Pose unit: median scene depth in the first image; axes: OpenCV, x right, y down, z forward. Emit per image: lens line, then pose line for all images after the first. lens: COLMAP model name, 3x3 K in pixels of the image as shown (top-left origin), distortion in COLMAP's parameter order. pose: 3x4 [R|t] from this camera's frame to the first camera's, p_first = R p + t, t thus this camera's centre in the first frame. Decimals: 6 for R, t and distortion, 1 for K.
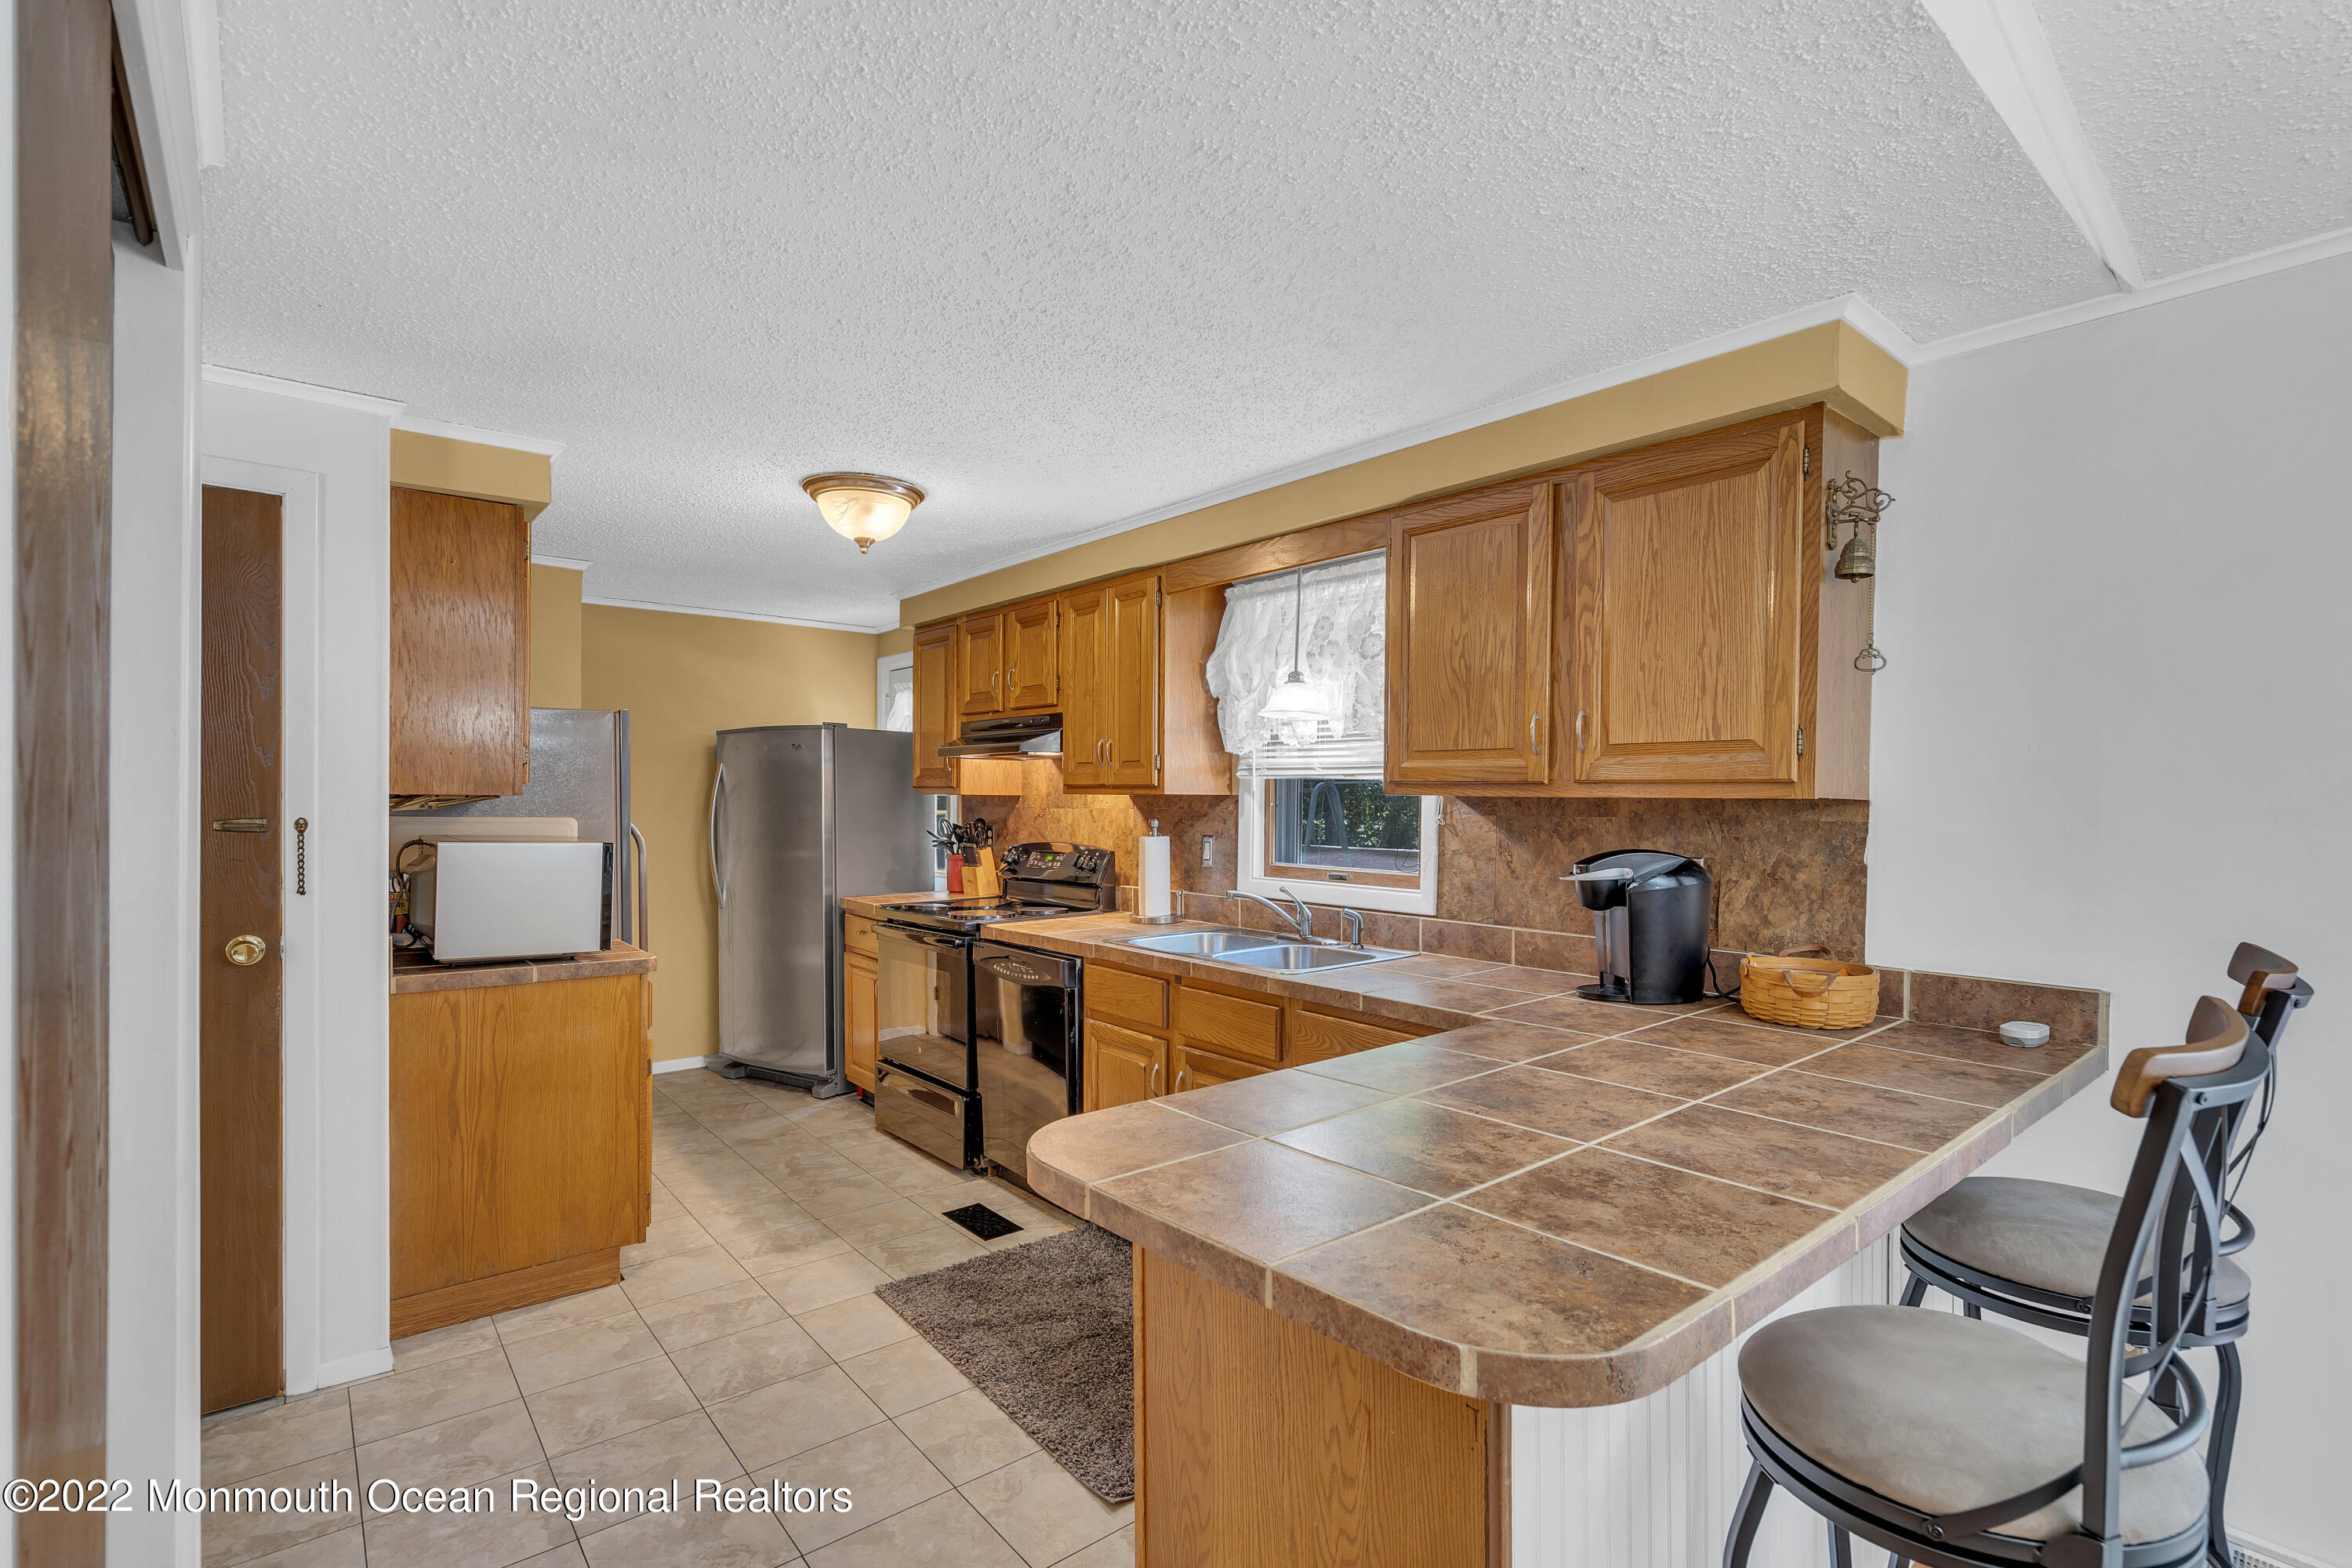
lens RADIAL K [[1085.6, 0, 1172.0], [0, 1085.6, 828.2], [0, 0, 1]] dist [0.000281, 0.000023]
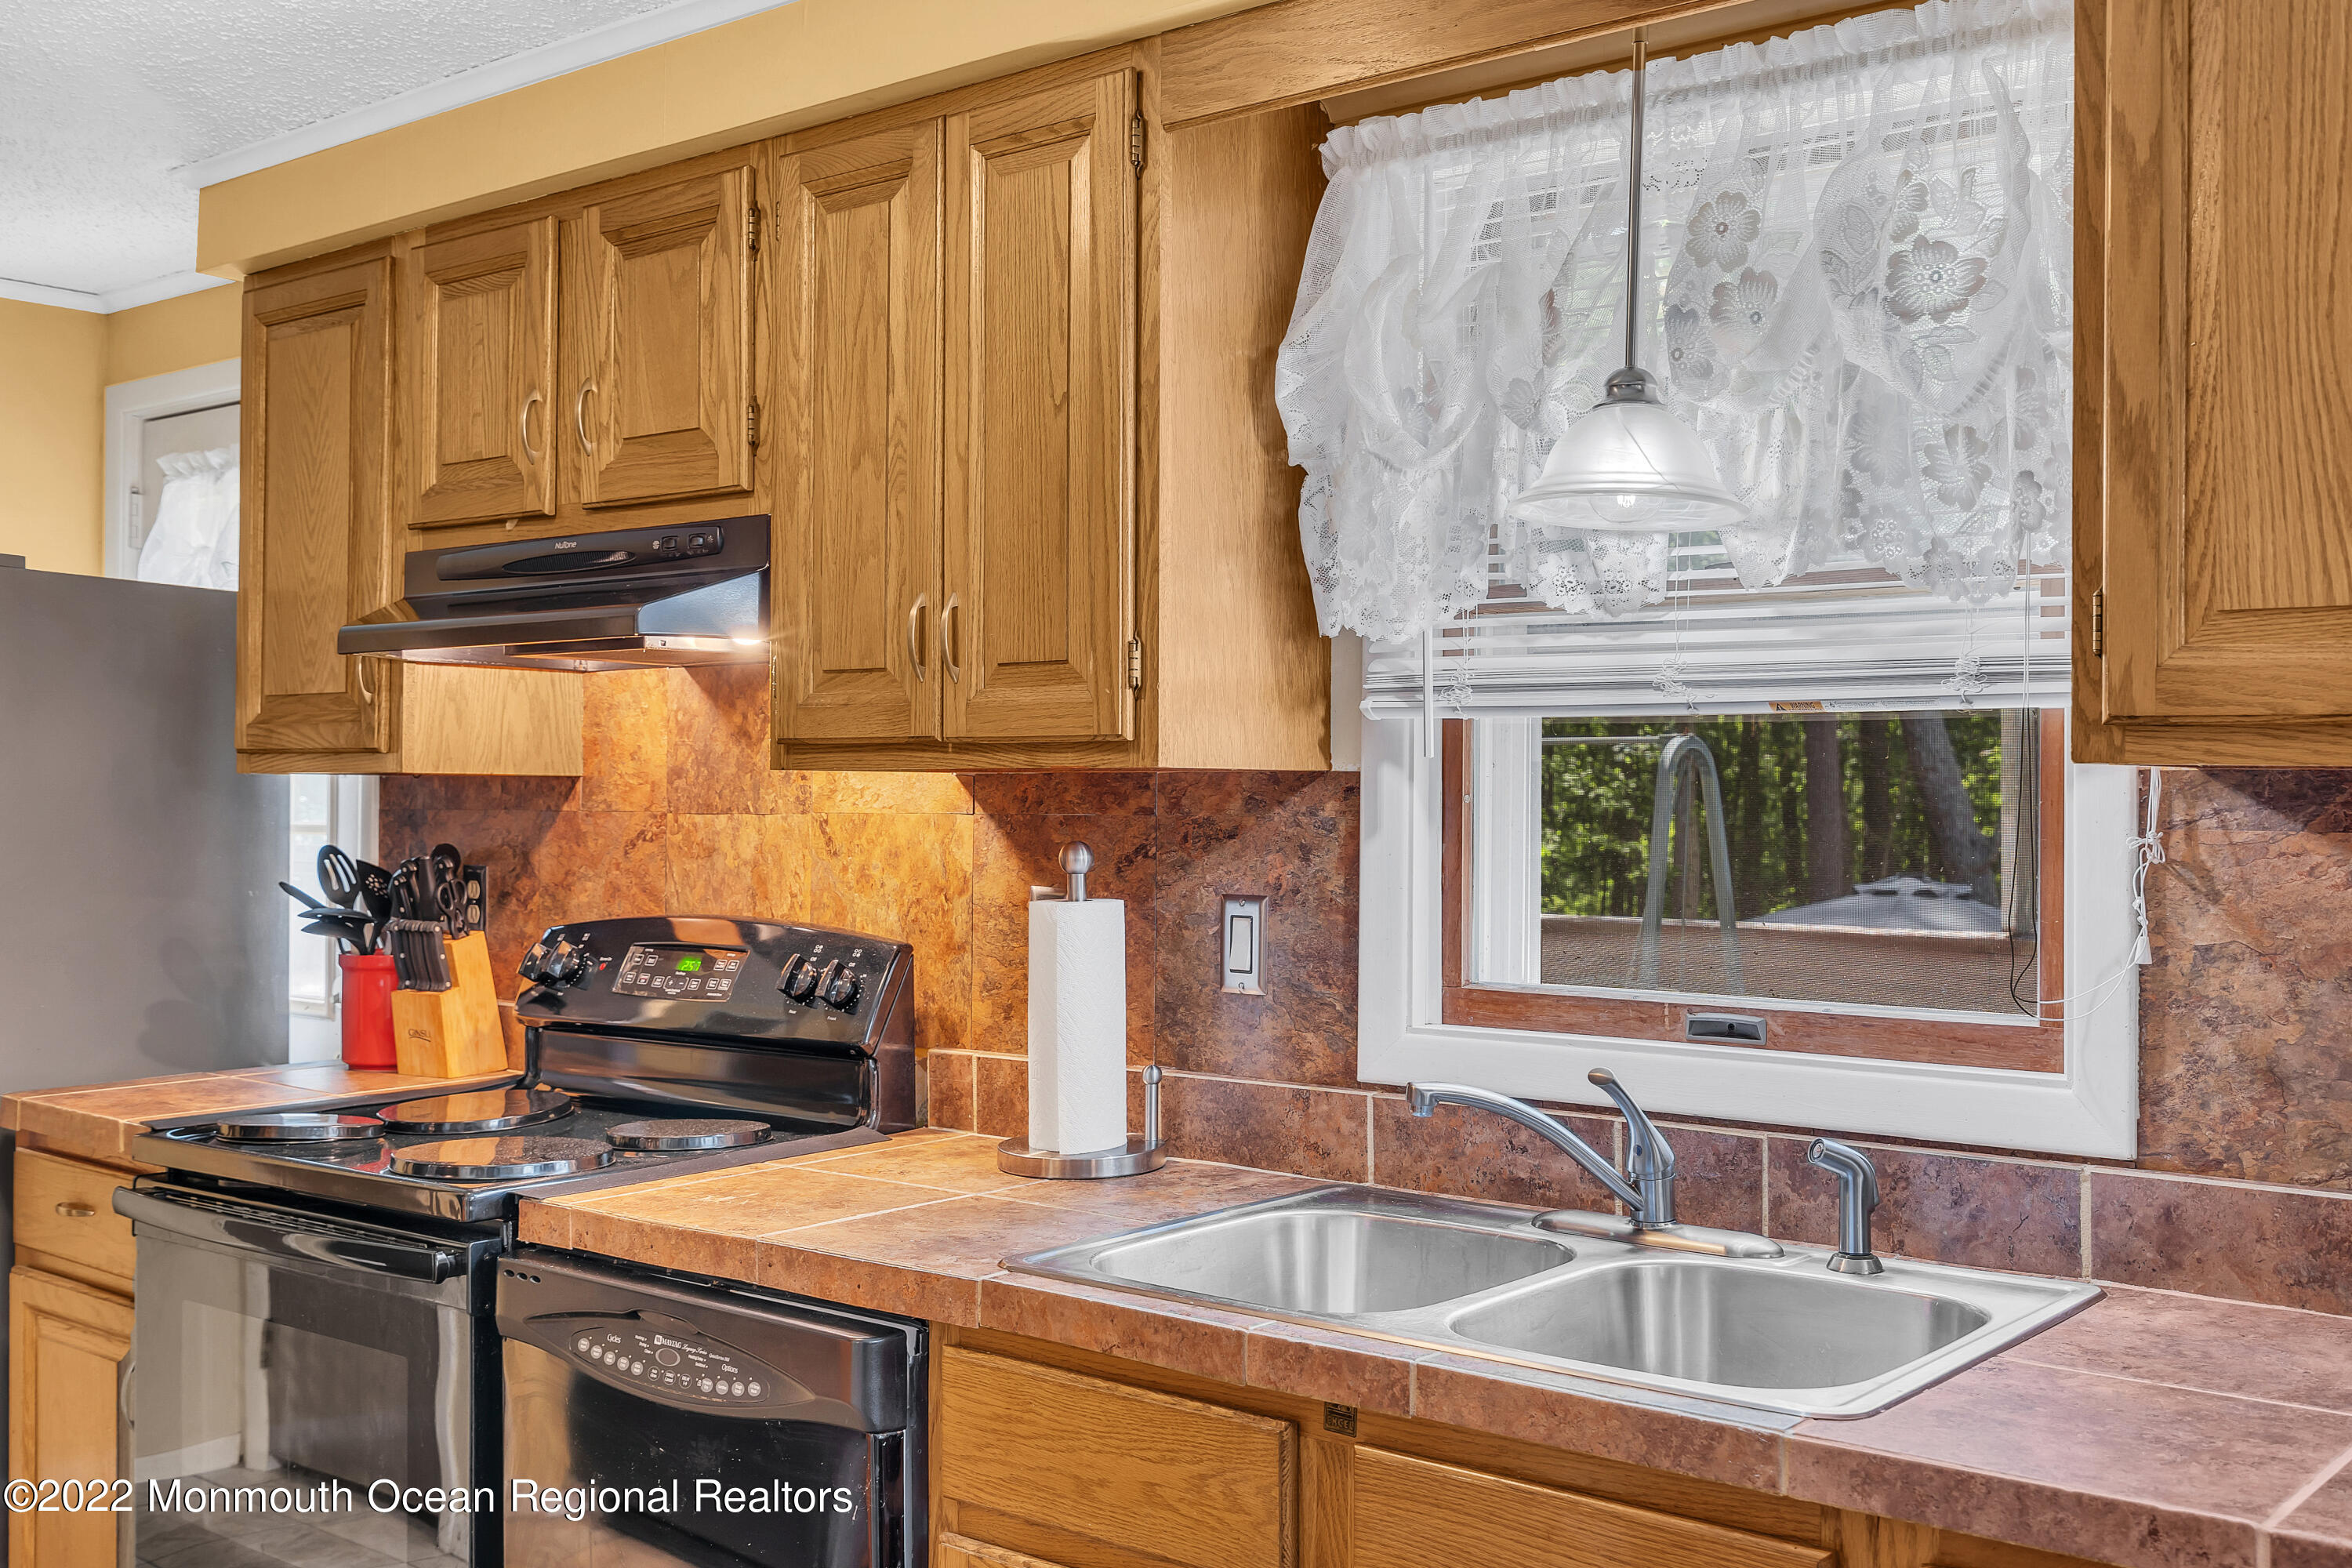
lens RADIAL K [[2347.2, 0, 1172.3], [0, 2347.2, 776.8], [0, 0, 1]] dist [0.018253, -0.005030]
pose [[0.982455, -0.000719, 0.186497, -0.120185], [0.006868, 0.999454, -0.032325, -0.006573], [-0.186372, 0.033039, 0.981924, 0.317561]]
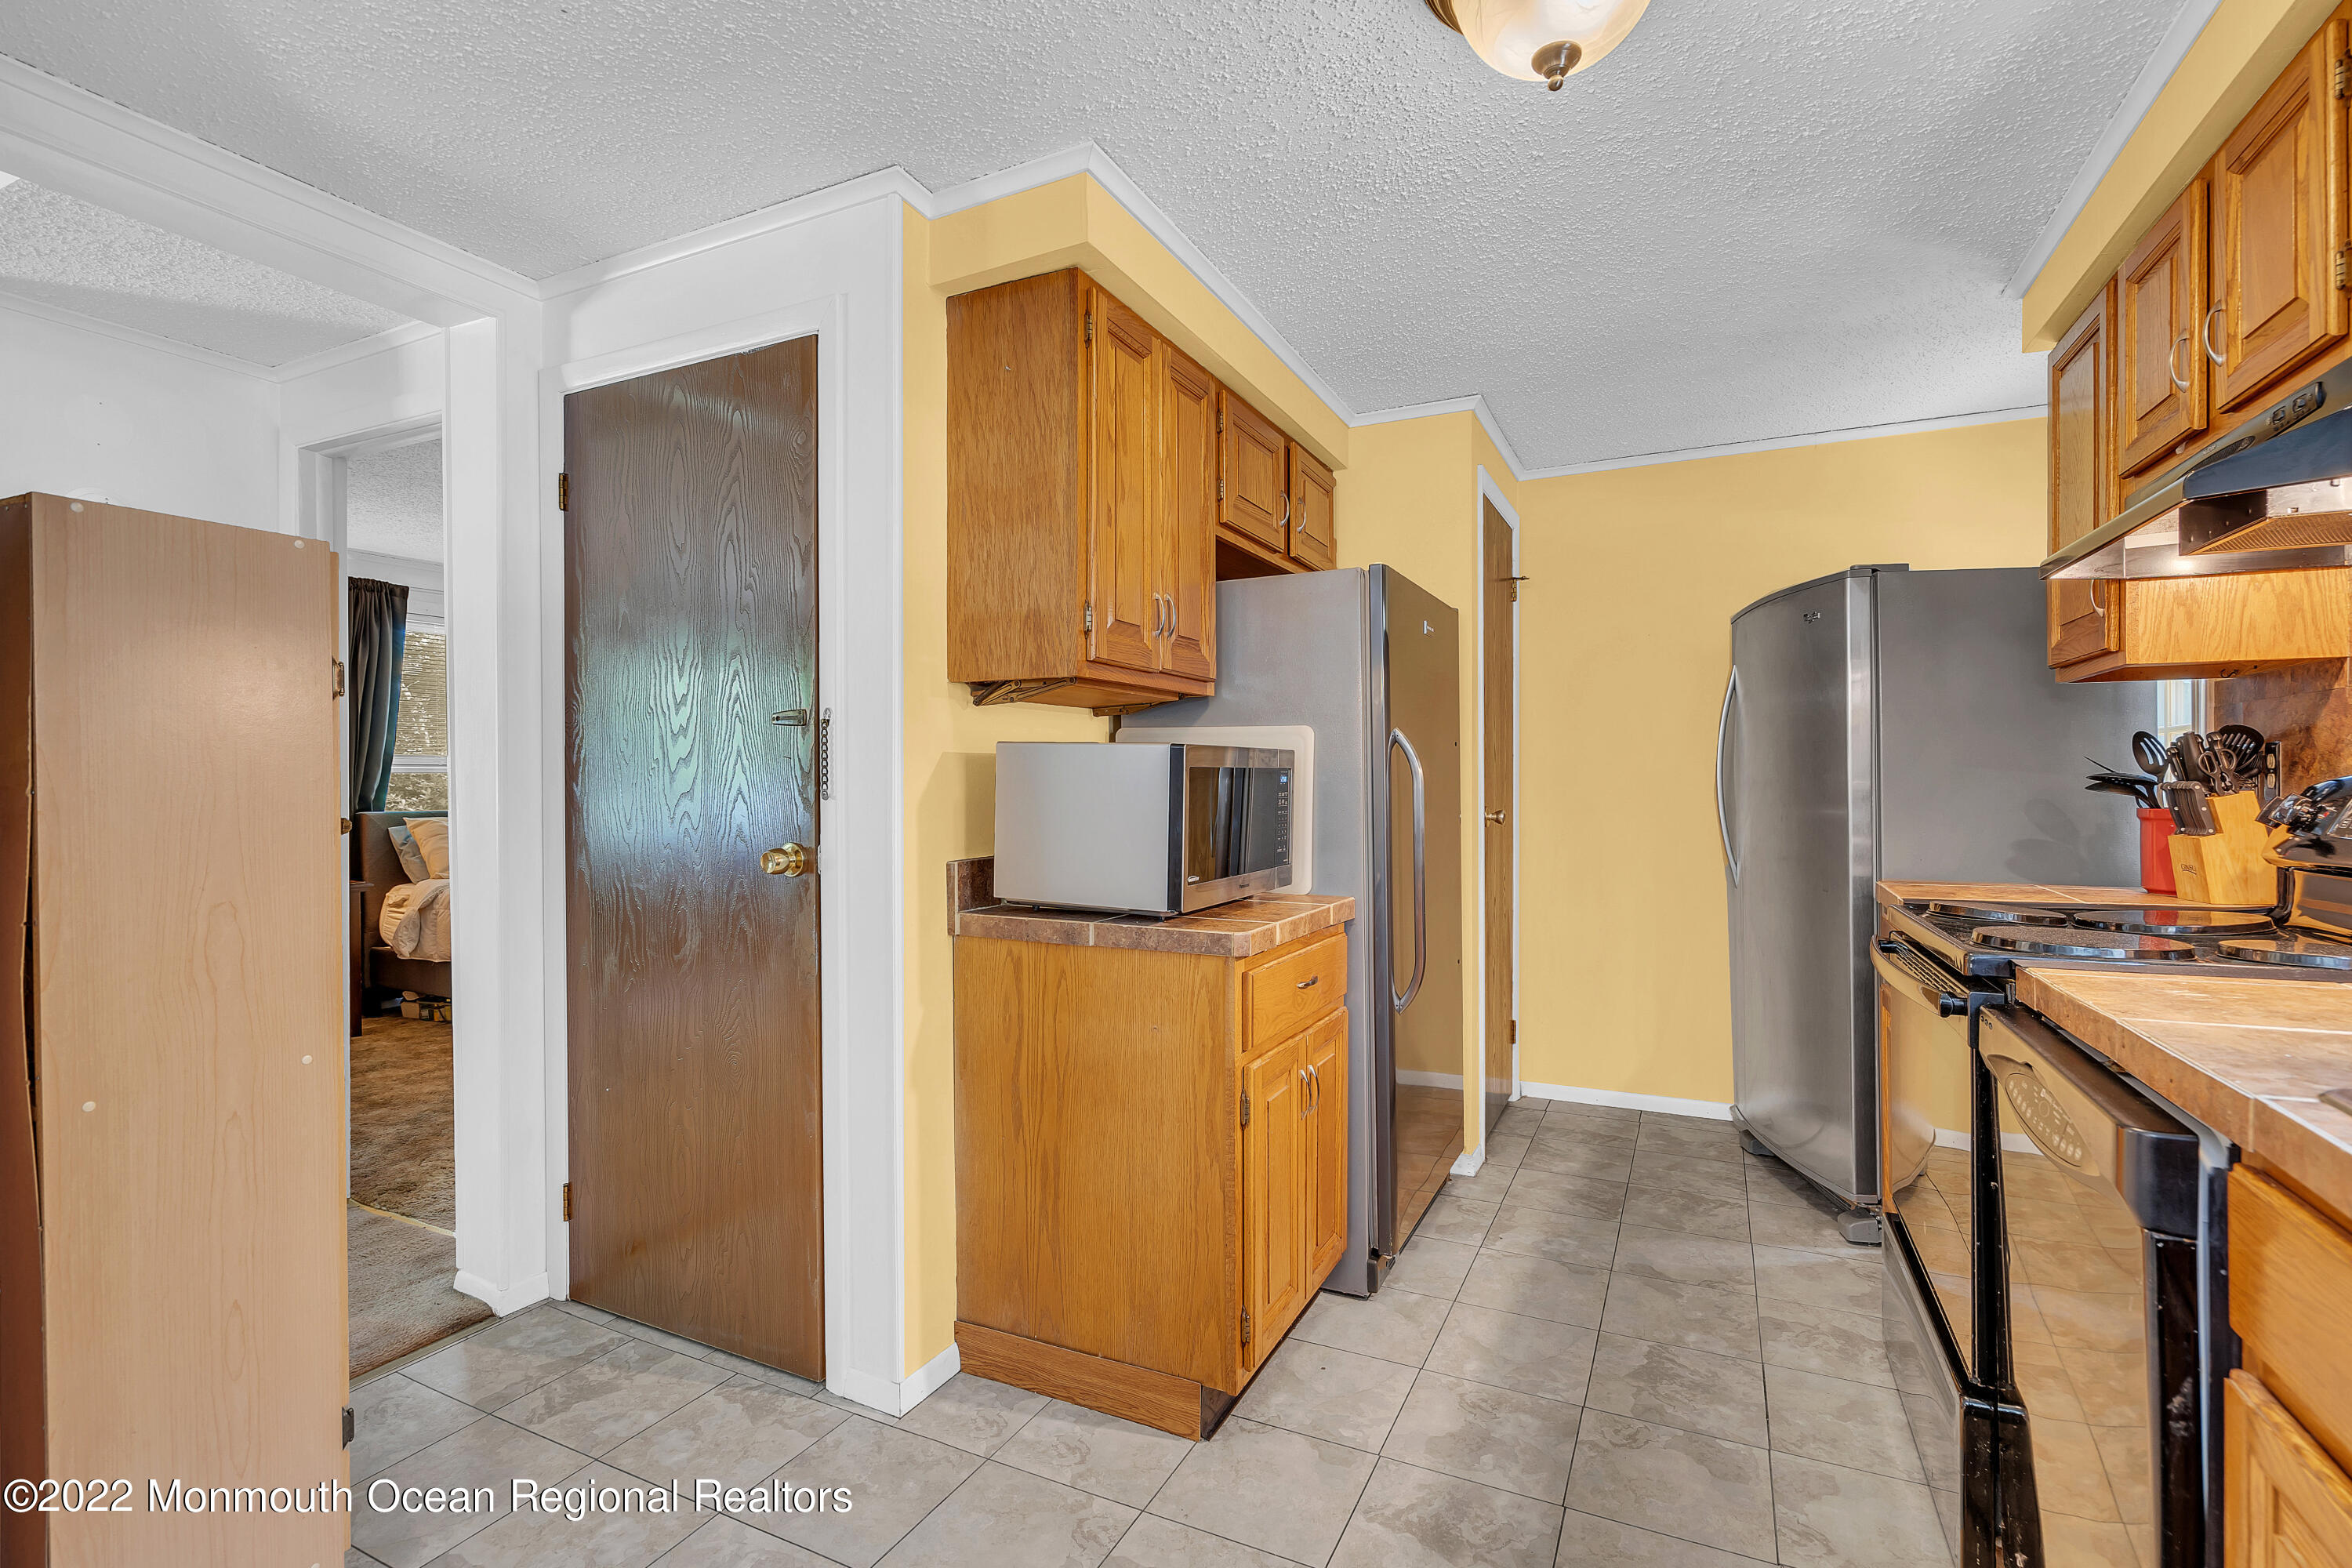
lens RADIAL K [[1076.0, 0, 1173.3], [0, 1076.0, 783.6], [0, 0, 1]] dist [0.000021, 0.000122]
pose [[0.419916, -0.003745, -0.907555, 0.043236], [-0.018202, 0.999756, -0.012547, 0.035005], [0.907381, 0.021788, 0.419745, 0.571238]]
